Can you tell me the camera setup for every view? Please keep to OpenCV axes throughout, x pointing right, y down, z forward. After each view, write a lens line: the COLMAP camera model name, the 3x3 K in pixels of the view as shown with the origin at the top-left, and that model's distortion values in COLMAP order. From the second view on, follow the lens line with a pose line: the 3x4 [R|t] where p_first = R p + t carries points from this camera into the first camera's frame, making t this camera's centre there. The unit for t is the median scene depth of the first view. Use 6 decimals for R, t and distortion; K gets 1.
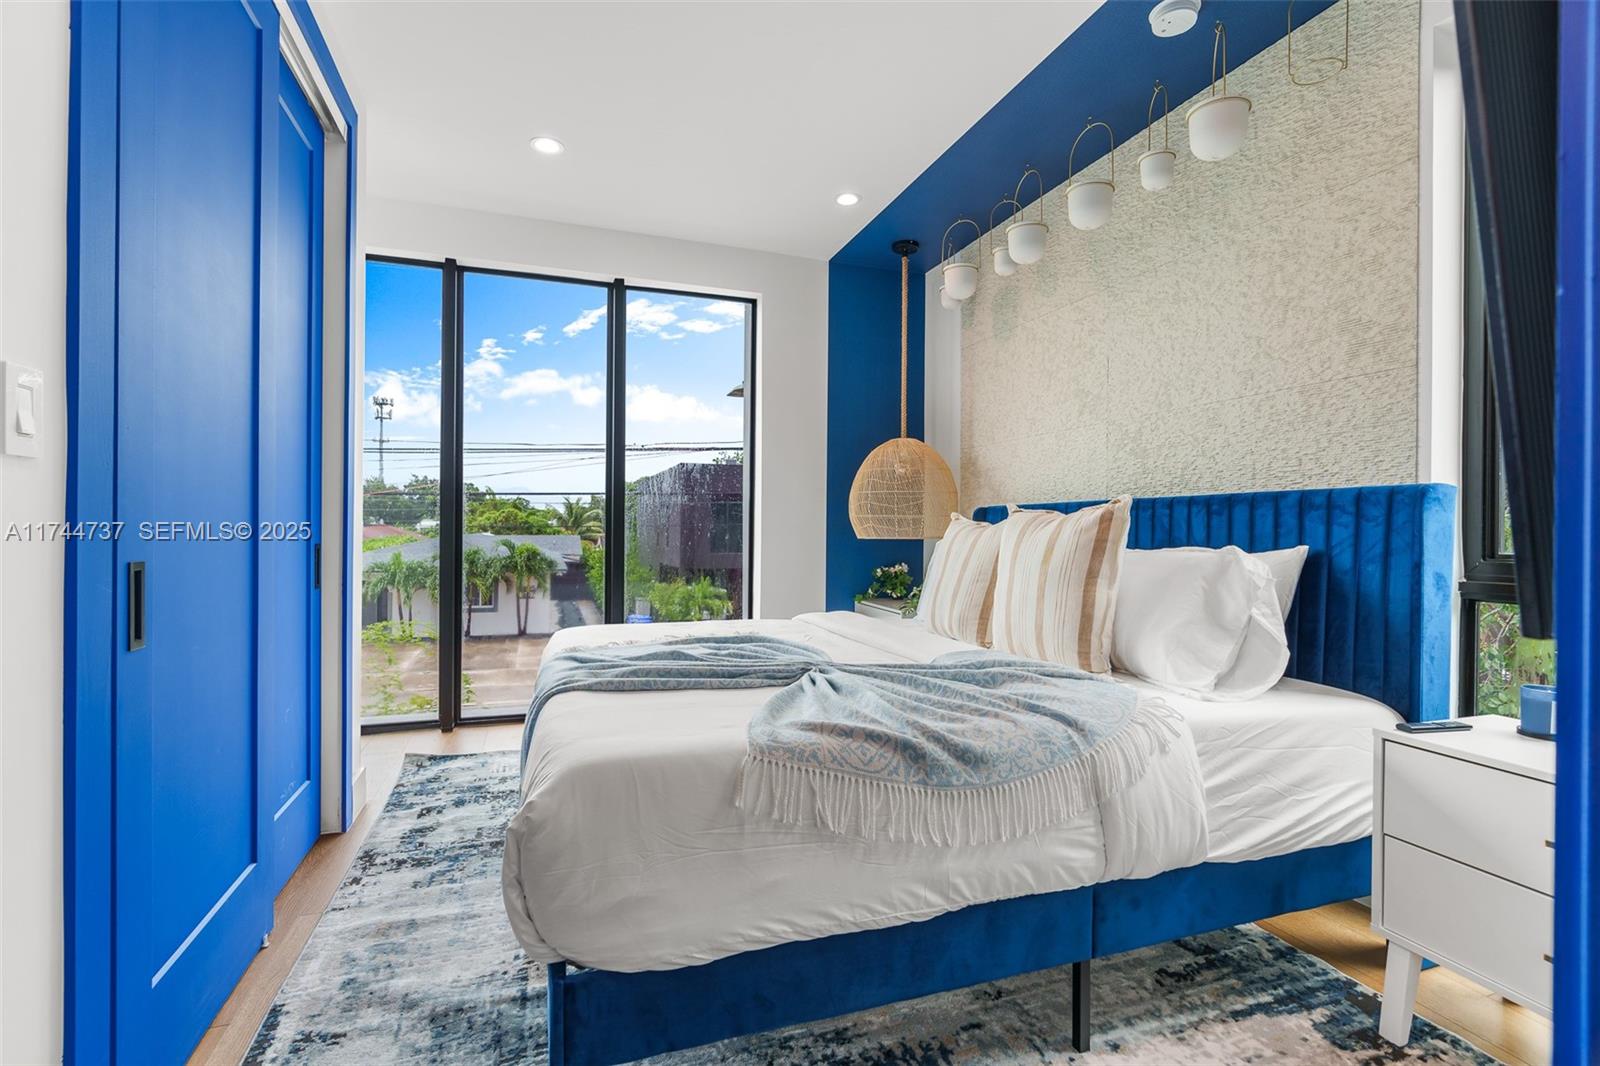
lens RADIAL K [[752.2, 0, 826.0], [0, 752.2, 527.4], [0, 0, 1]] dist [-0.001075, 0.005844]
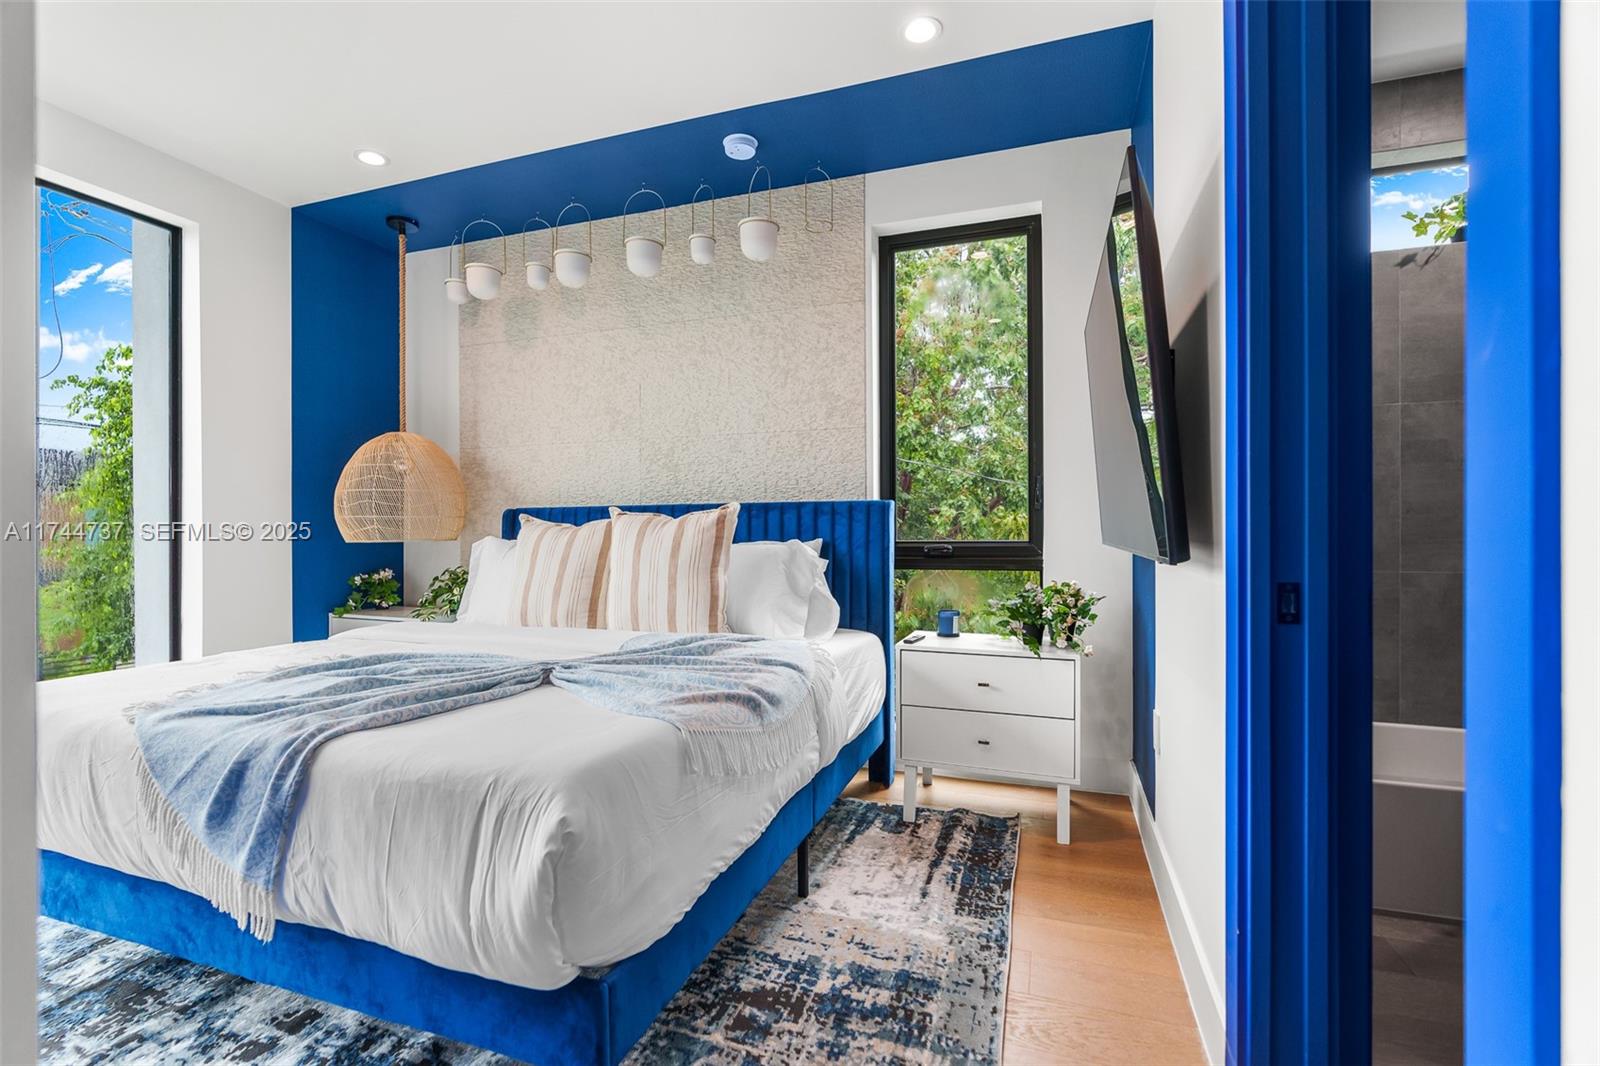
lens RADIAL K [[674.6, 0, 876.6], [0, 674.6, 530.7], [0, 0, 1]] dist [-0.002626, -0.000264]
pose [[0.618674, -0.010616, 0.785576, -0.328113], [0.007155, 0.999943, 0.007878, -0.001239], [-0.785615, 0.000747, 0.618715, 0.064109]]
